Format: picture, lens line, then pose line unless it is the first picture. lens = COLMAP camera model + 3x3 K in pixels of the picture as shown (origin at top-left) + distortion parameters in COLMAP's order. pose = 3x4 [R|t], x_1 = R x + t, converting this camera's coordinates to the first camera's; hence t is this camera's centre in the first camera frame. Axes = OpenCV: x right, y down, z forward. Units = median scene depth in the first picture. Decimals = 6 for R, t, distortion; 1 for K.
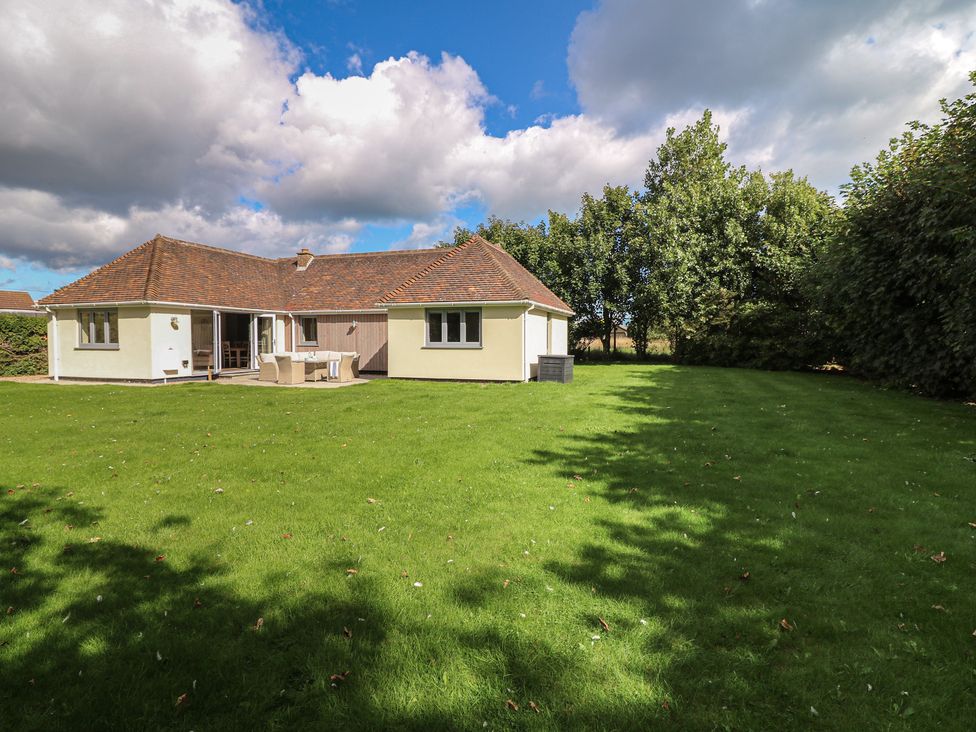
lens RADIAL K [[519.5, 0, 488.8], [0, 519.5, 356.5], [0, 0, 1]] dist [-0.002935, -0.000782]
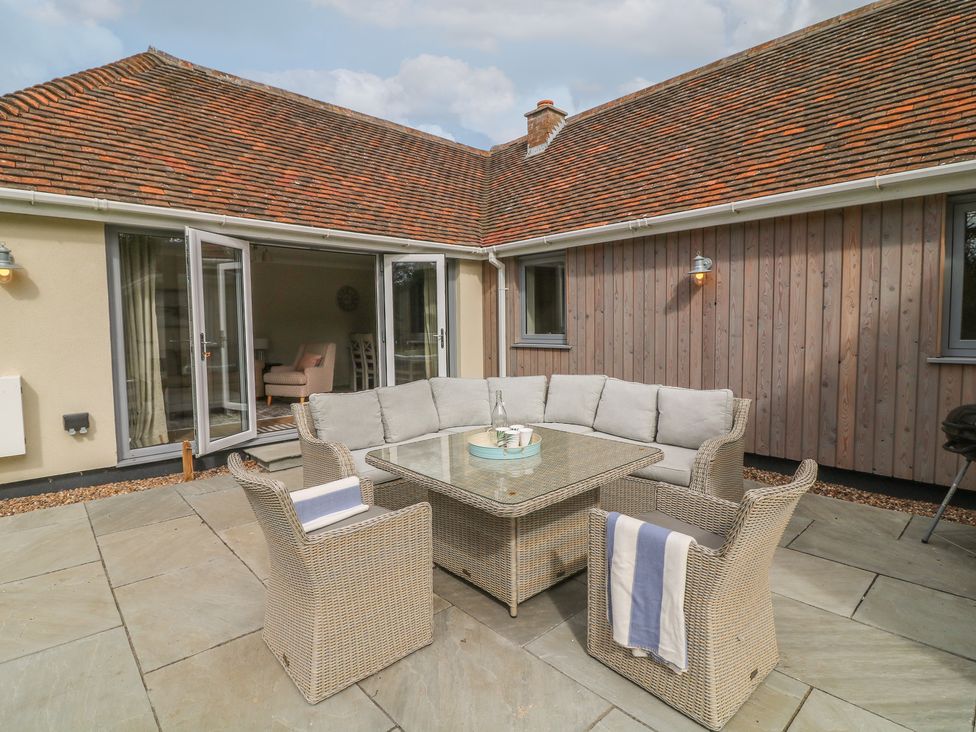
lens RADIAL K [[519.5, 0, 488.8], [0, 519.5, 356.5], [0, 0, 1]] dist [-0.002935, -0.000782]
pose [[0.872398, 0.018397, -0.488450, -0.263683], [-0.002130, 0.999425, 0.033838, -0.032367], [0.488791, -0.028479, 0.871936, 0.853222]]
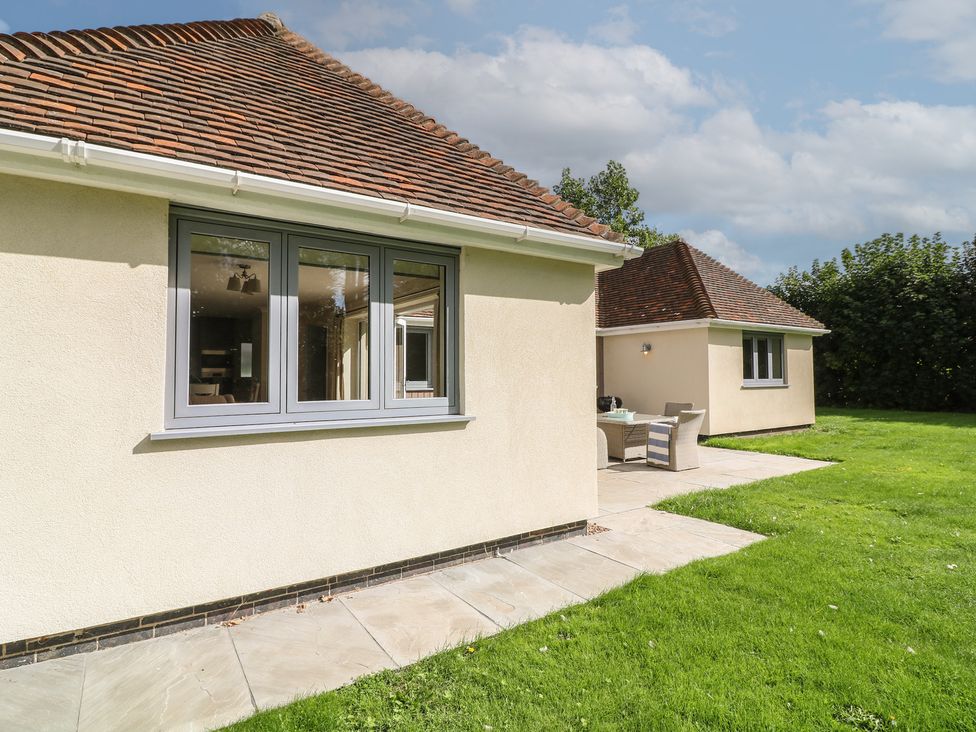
lens RADIAL K [[519.5, 0, 488.8], [0, 519.5, 356.5], [0, 0, 1]] dist [-0.002935, -0.000782]
pose [[0.637334, 0.025544, 0.770164, -0.814284], [0.028551, 0.997981, -0.056727, -0.026682], [-0.770059, 0.058143, 0.635318, 0.769393]]
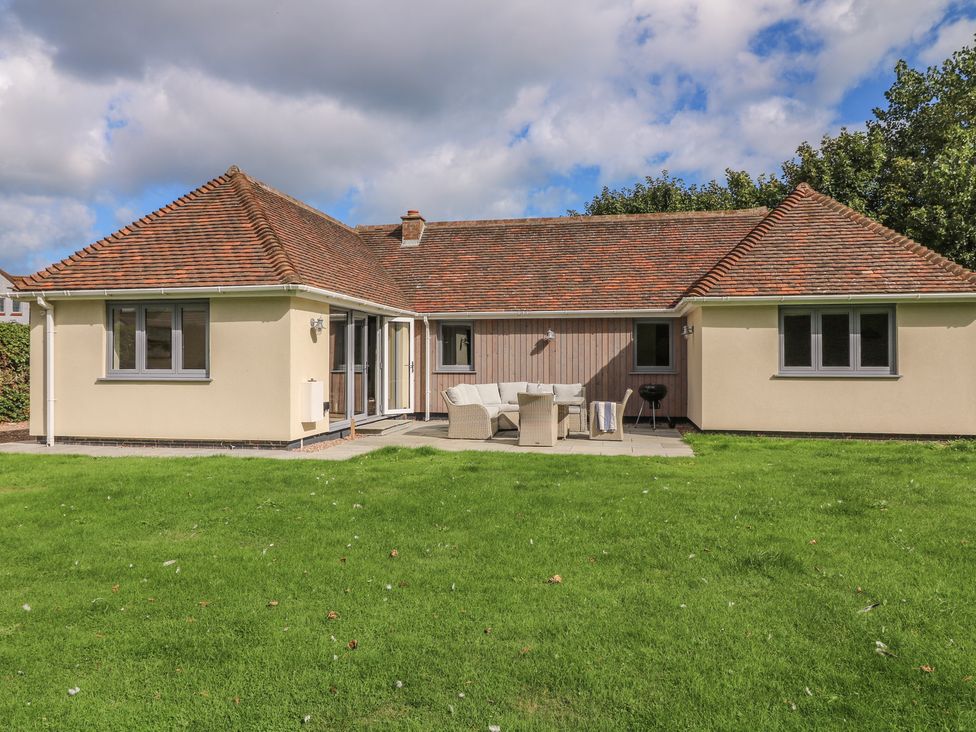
lens RADIAL K [[684.4, 0, 506.3], [0, 684.4, 364.8], [0, 0, 1]] dist [0.005125, 0.001039]
pose [[0.991518, -0.000794, 0.129969, -0.479917], [0.004489, 0.999594, -0.028141, -0.009566], [-0.129894, 0.028486, 0.991119, 0.286721]]
